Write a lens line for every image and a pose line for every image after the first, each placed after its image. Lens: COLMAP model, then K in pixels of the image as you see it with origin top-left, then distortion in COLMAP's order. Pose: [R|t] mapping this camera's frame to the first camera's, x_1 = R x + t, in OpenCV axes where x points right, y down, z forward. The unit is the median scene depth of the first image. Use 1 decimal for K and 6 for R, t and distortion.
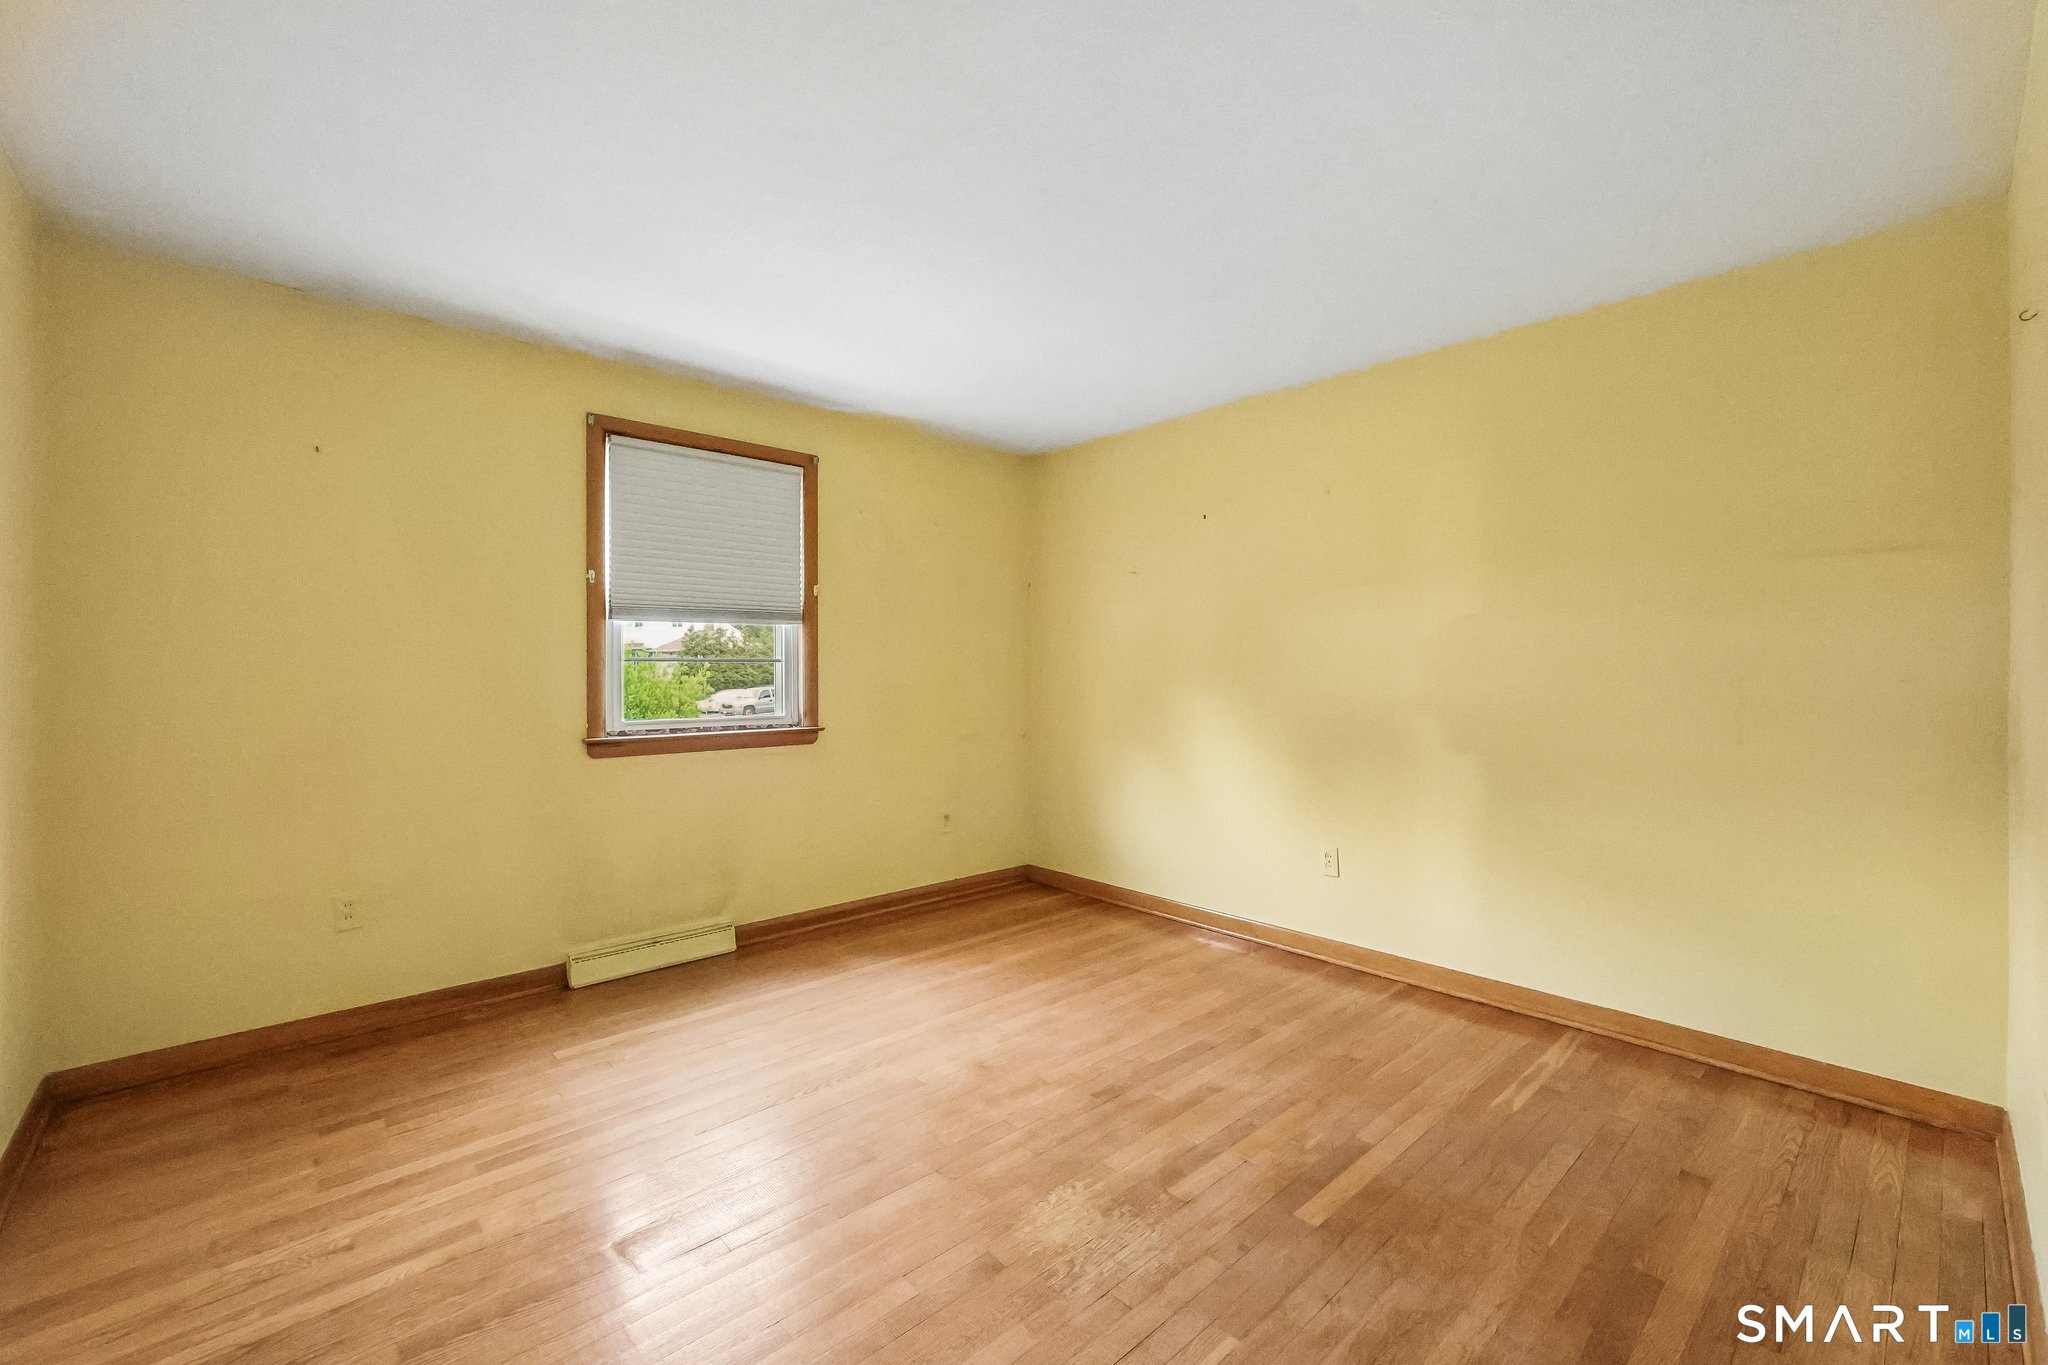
lens RADIAL K [[830.0, 0, 1014.9], [0, 830.0, 673.0], [0, 0, 1]] dist [0.011623, 0.000388]
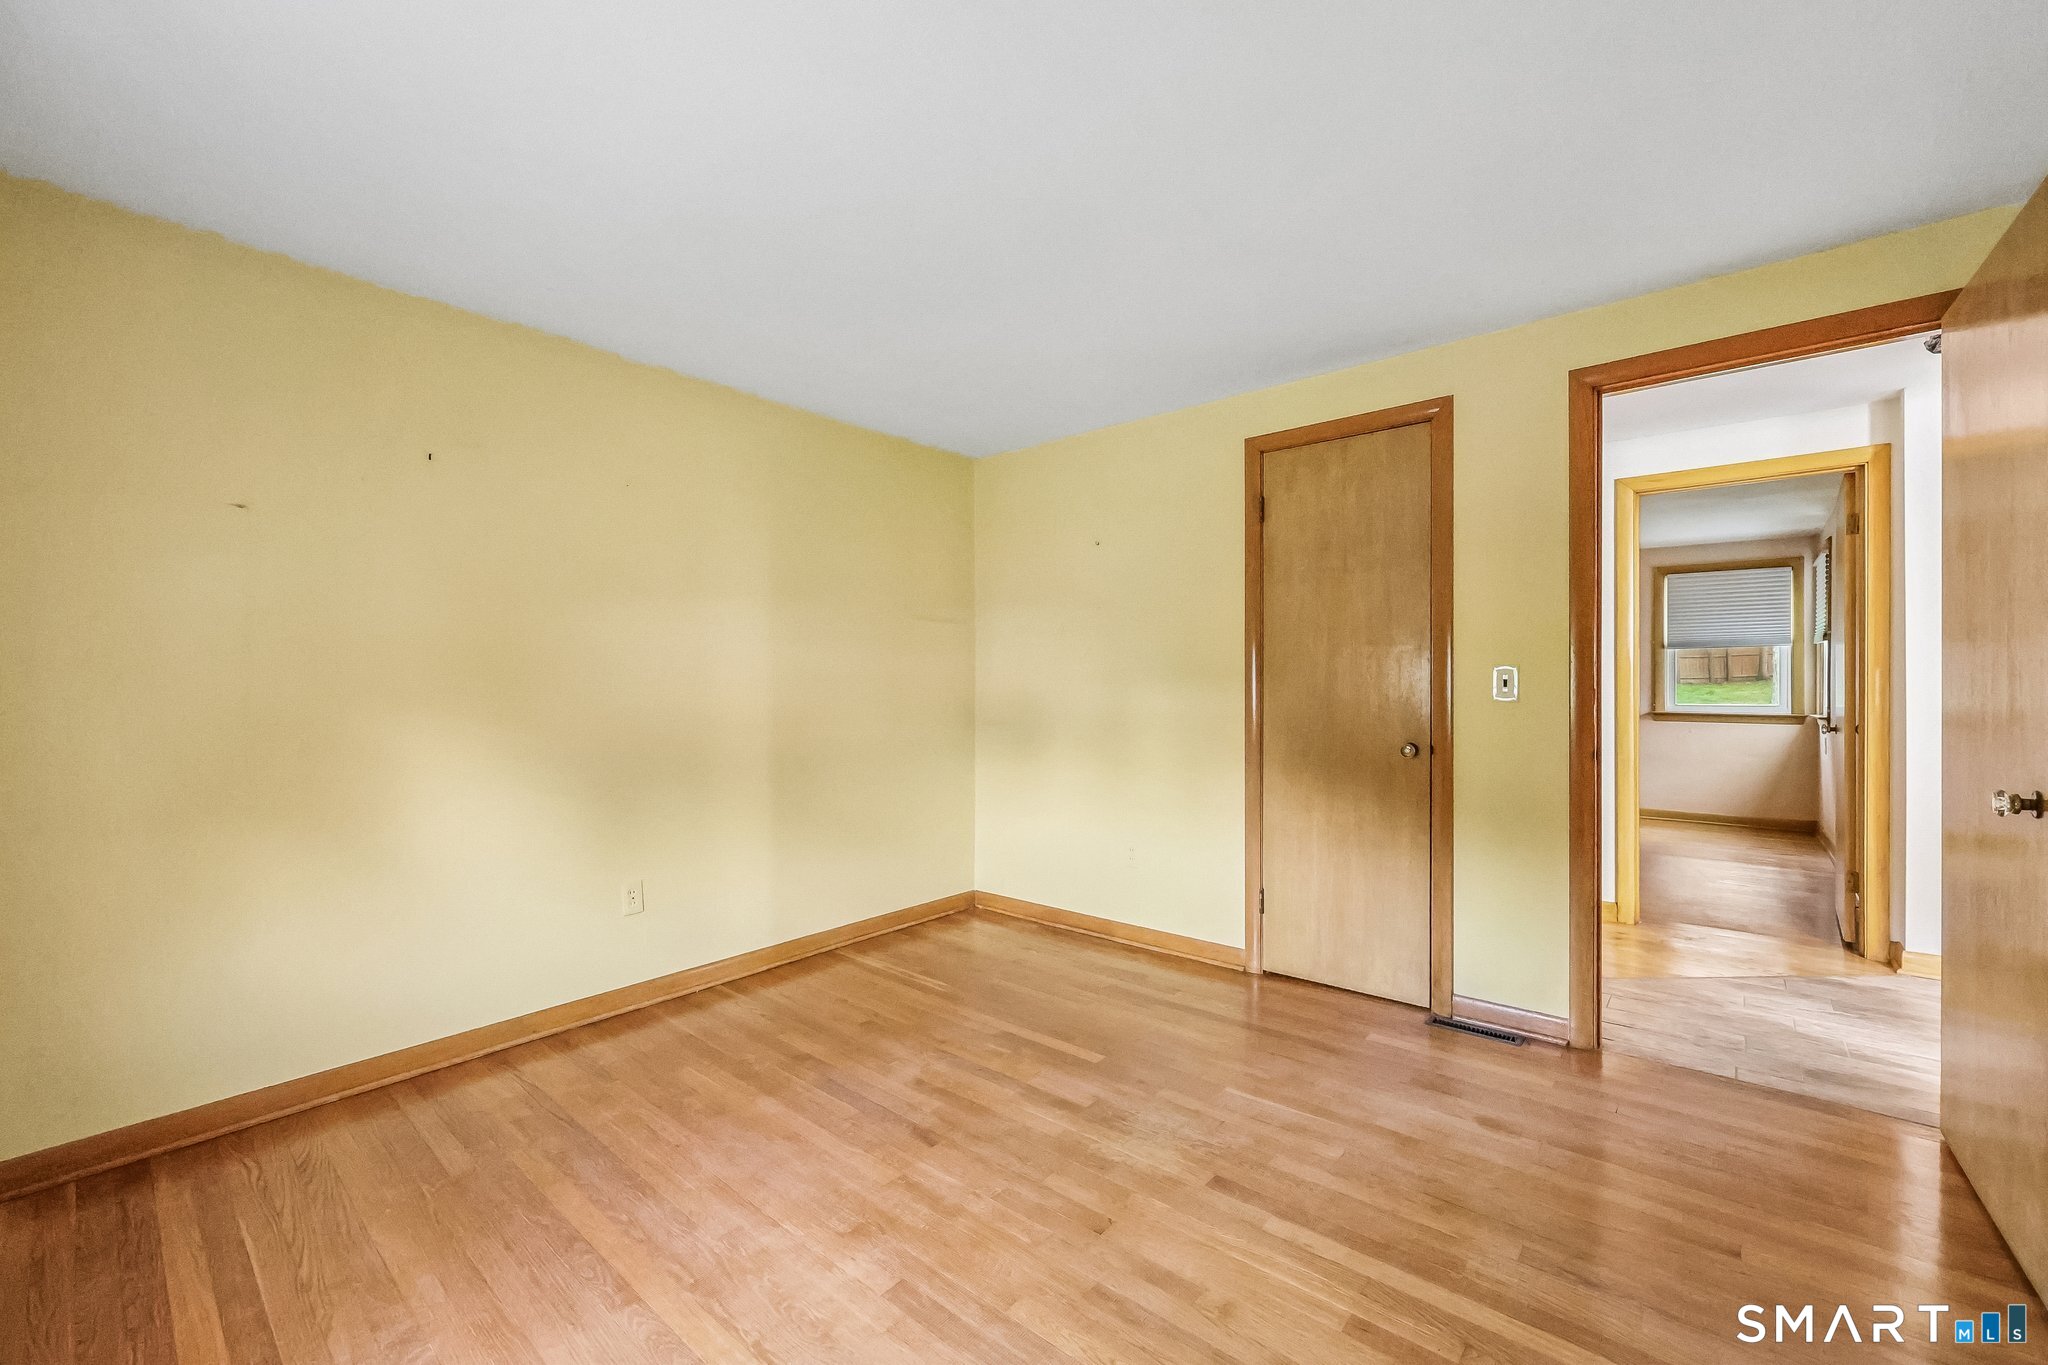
lens RADIAL K [[830.0, 0, 1019.3], [0, 830.0, 683.0], [0, 0, 1]] dist [0.011623, 0.000388]
pose [[-0.121966, 0.004242, 0.992525, -0.695710], [0.007971, 0.999963, -0.003294, -0.001860], [-0.992502, 0.007510, -0.121995, 0.840449]]
